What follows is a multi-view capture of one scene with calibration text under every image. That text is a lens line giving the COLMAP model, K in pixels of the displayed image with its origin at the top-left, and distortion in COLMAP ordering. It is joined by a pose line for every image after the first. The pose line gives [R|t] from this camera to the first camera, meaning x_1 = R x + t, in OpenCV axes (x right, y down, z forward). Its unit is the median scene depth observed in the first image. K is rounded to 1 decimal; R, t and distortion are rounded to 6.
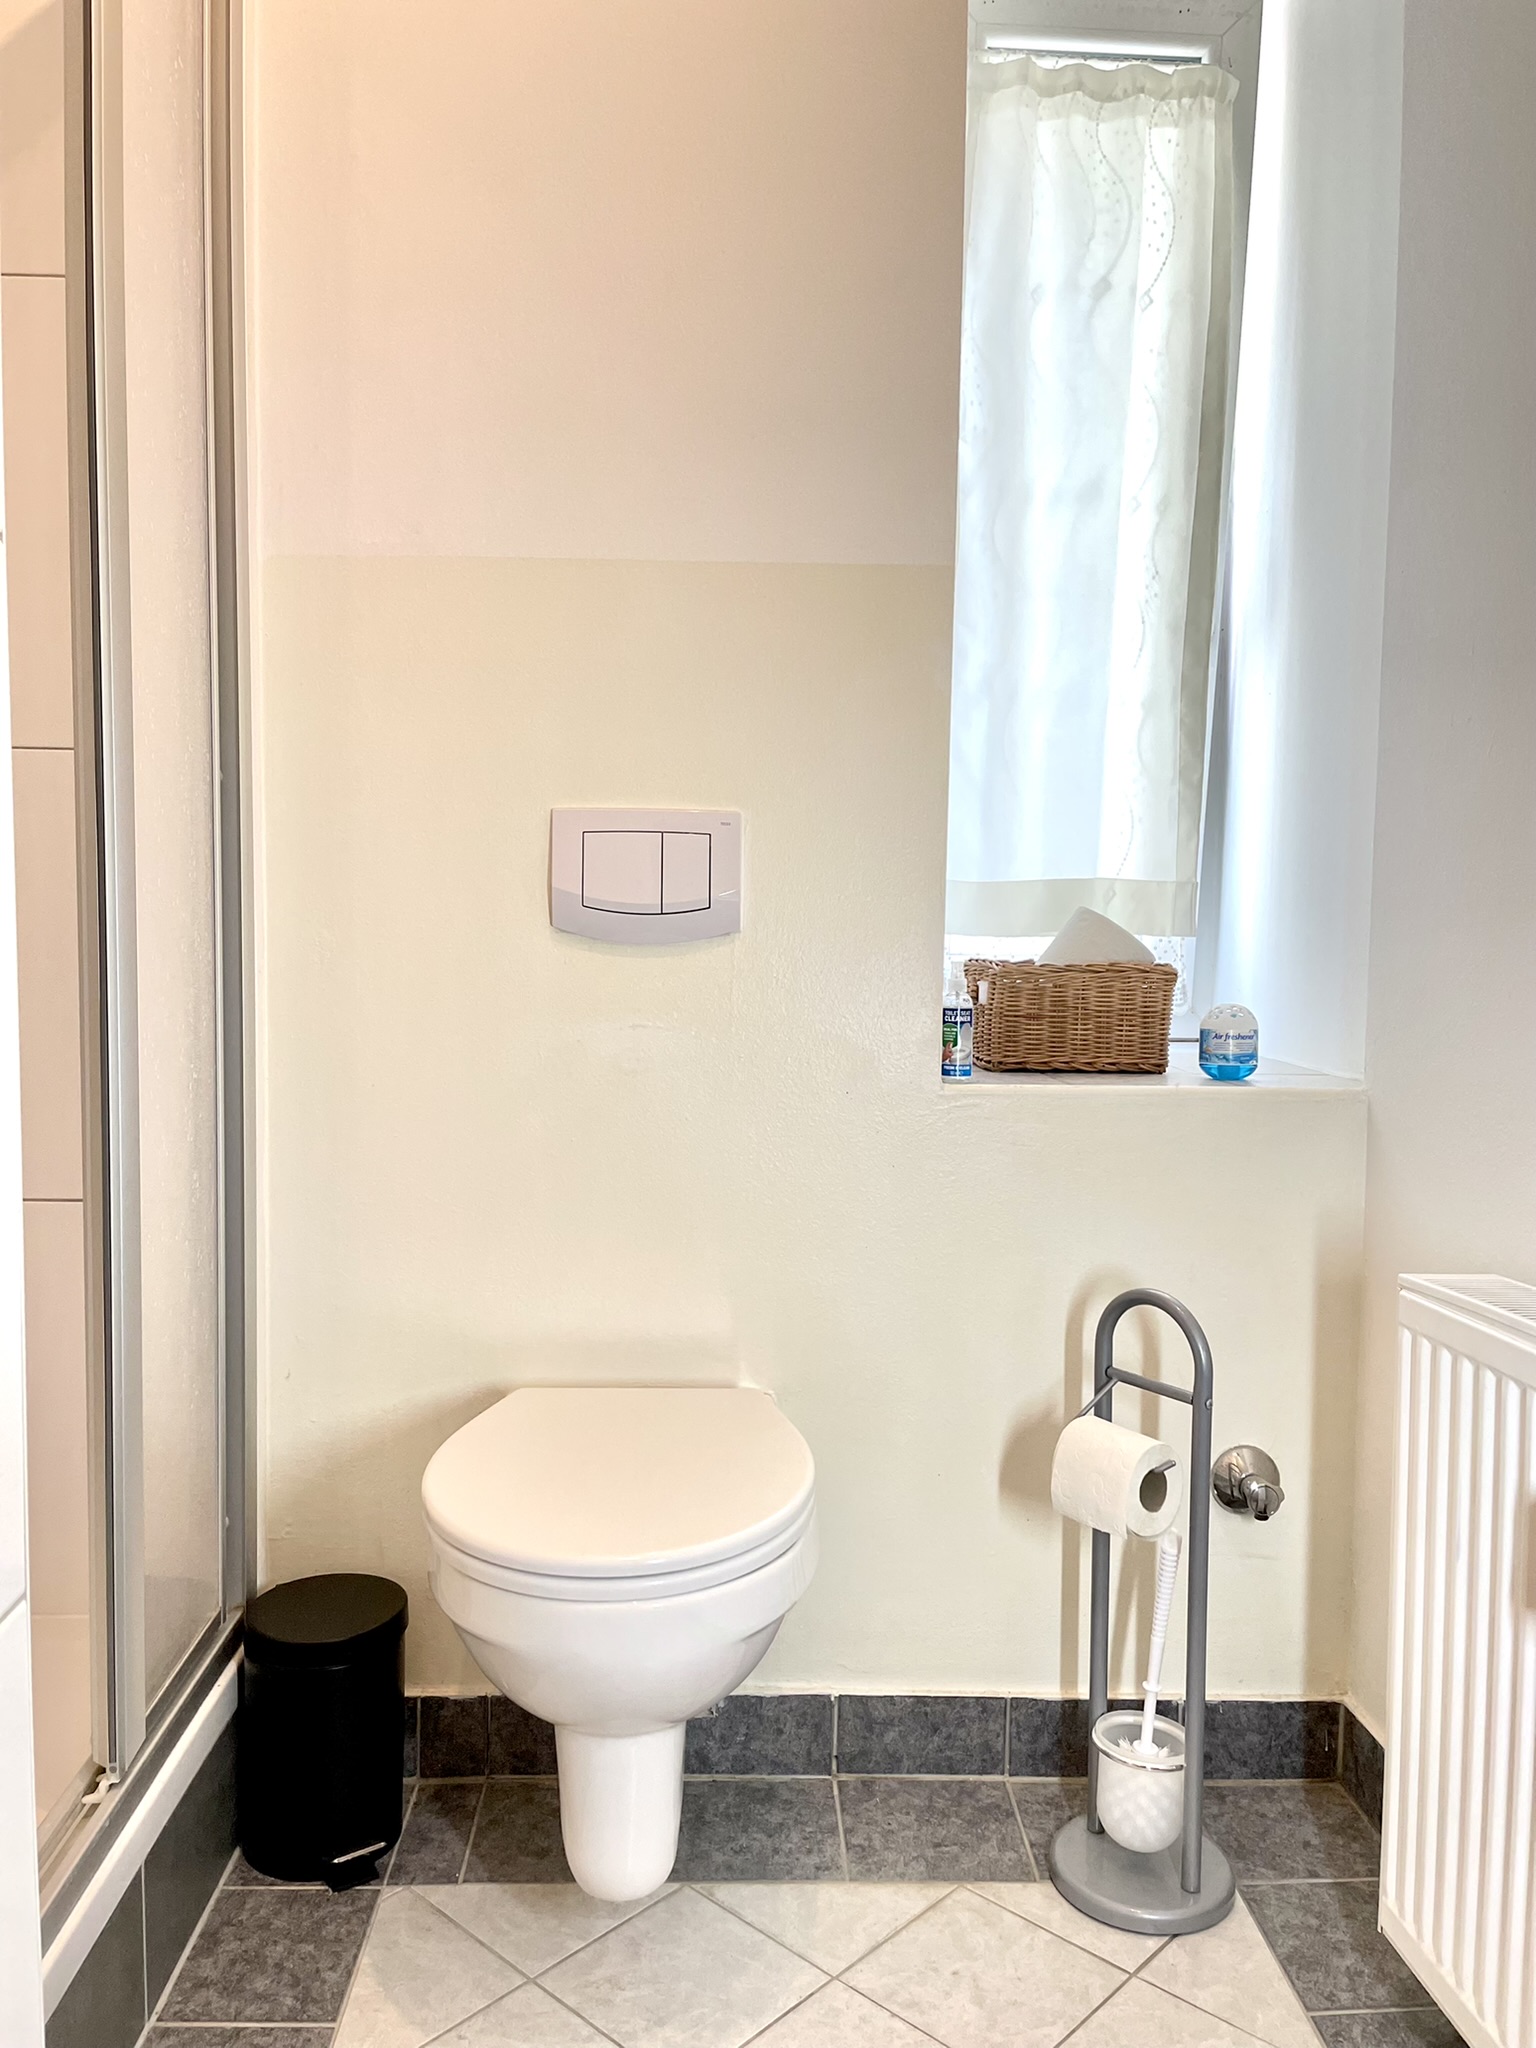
lens RADIAL K [[1546.2, 0, 765.4], [0, 1546.2, 1032.7], [0, 0, 1]] dist [0.061380, 0.000517]
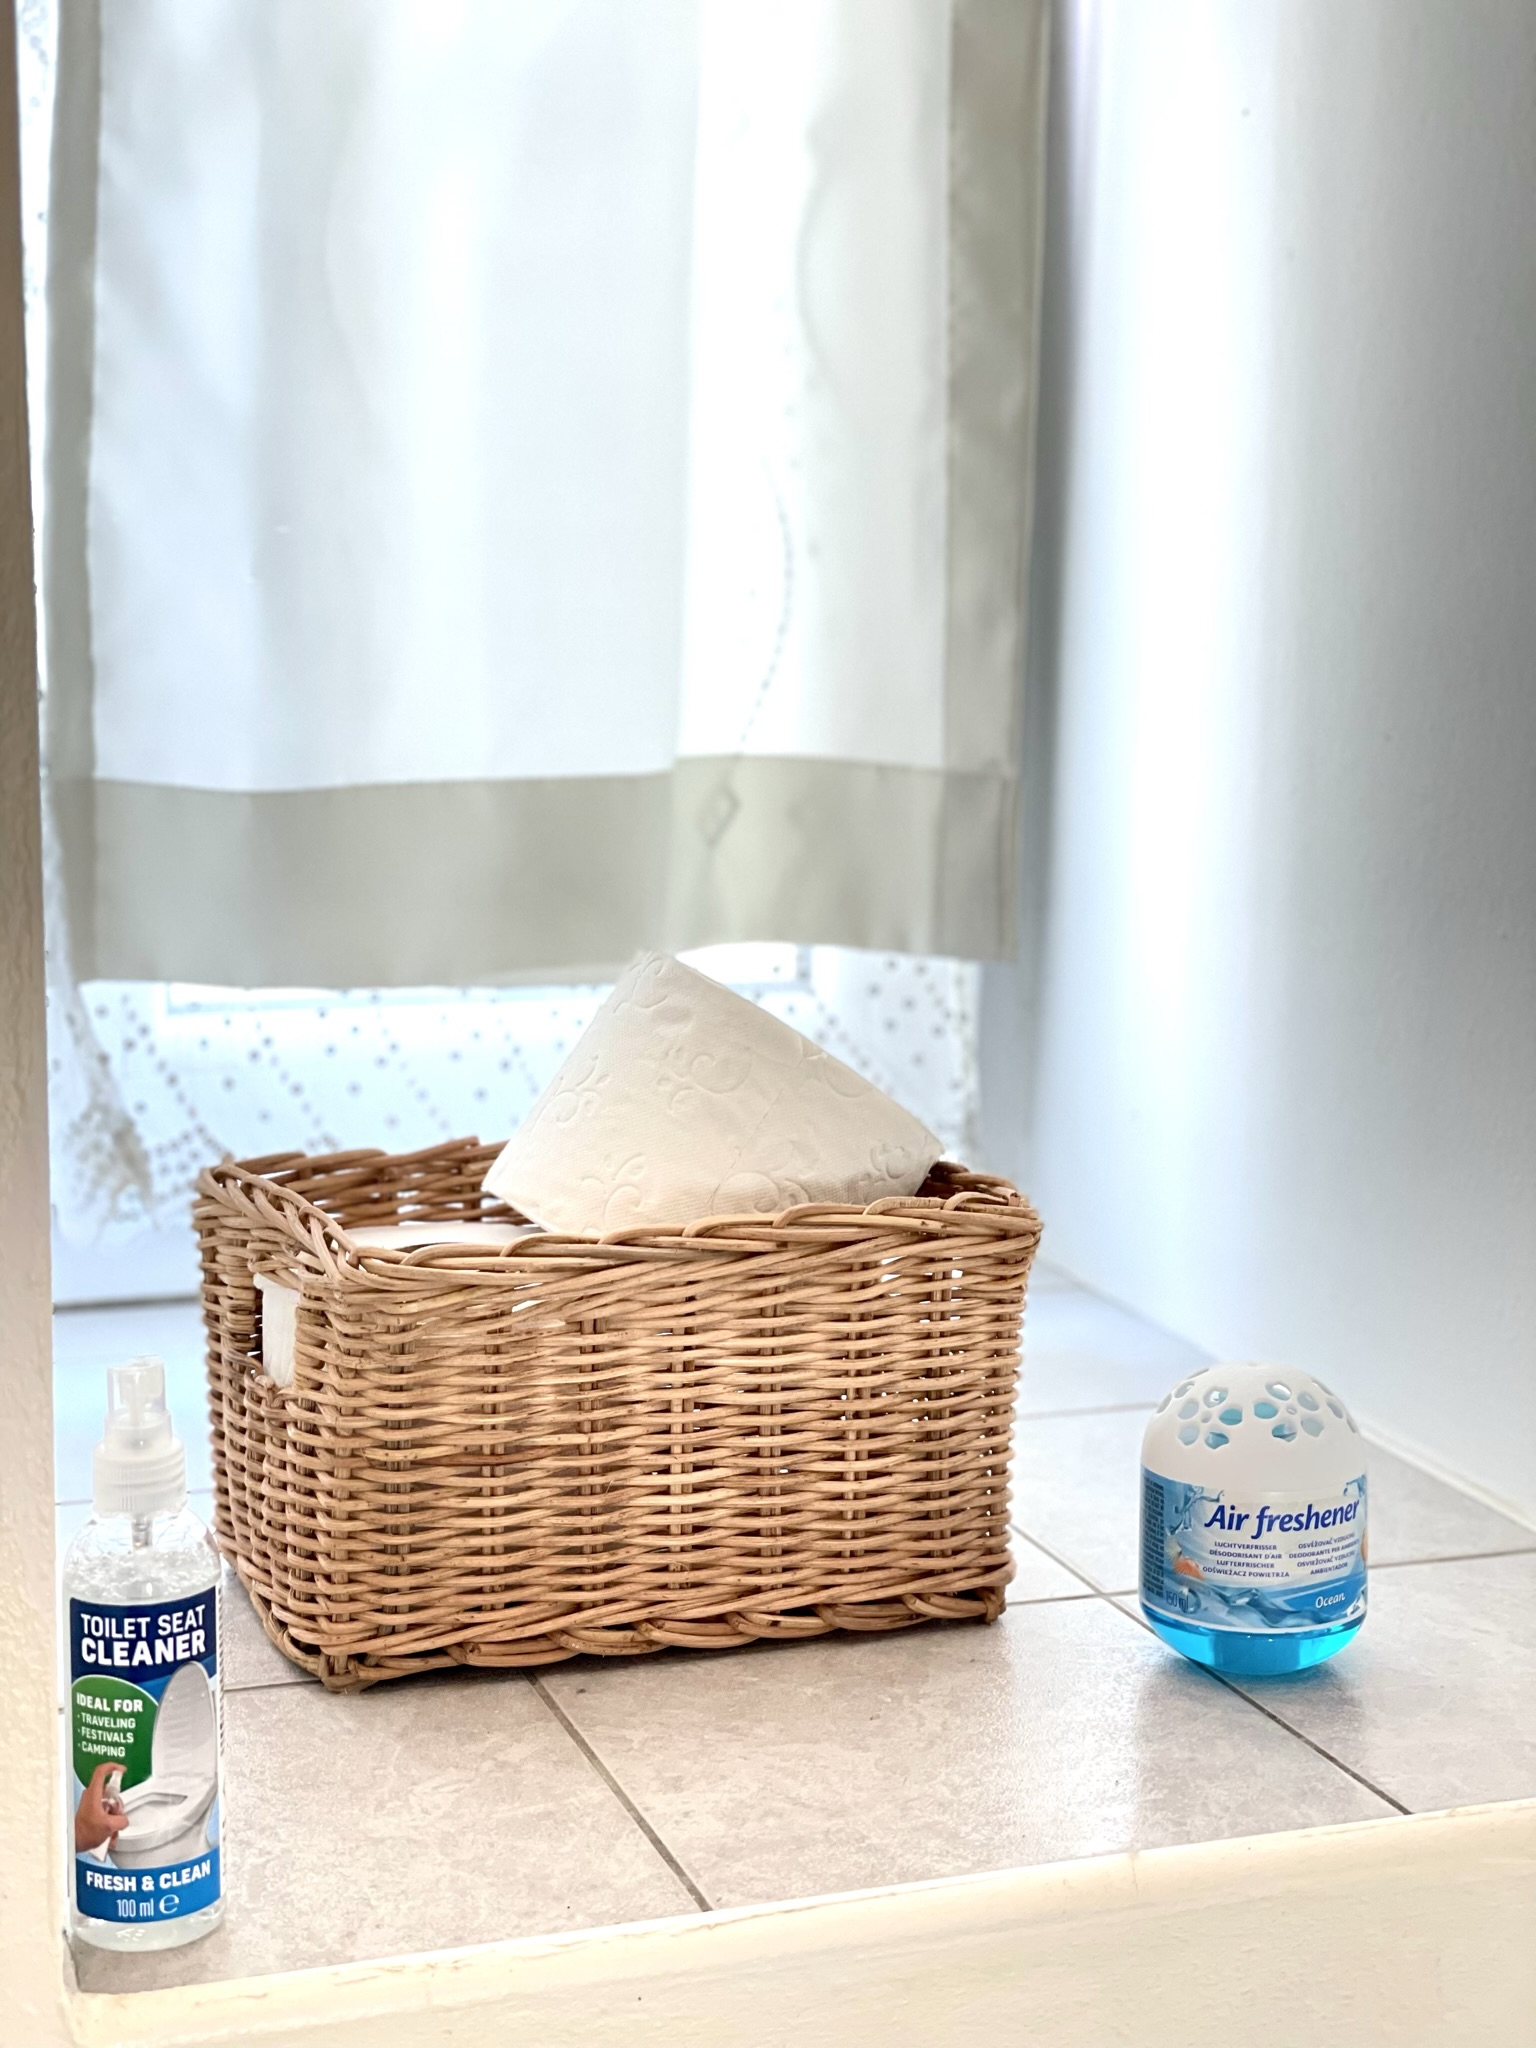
lens RADIAL K [[3103.6, 0, 771.0], [0, 3103.6, 1023.1], [0, 0, 1]] dist [0.099859, 0.000000]
pose [[0.960390, -0.041049, 0.275619, 0.084913], [0.020314, 0.996772, 0.077668, -0.113006], [-0.277917, -0.068992, 0.958124, 0.532416]]
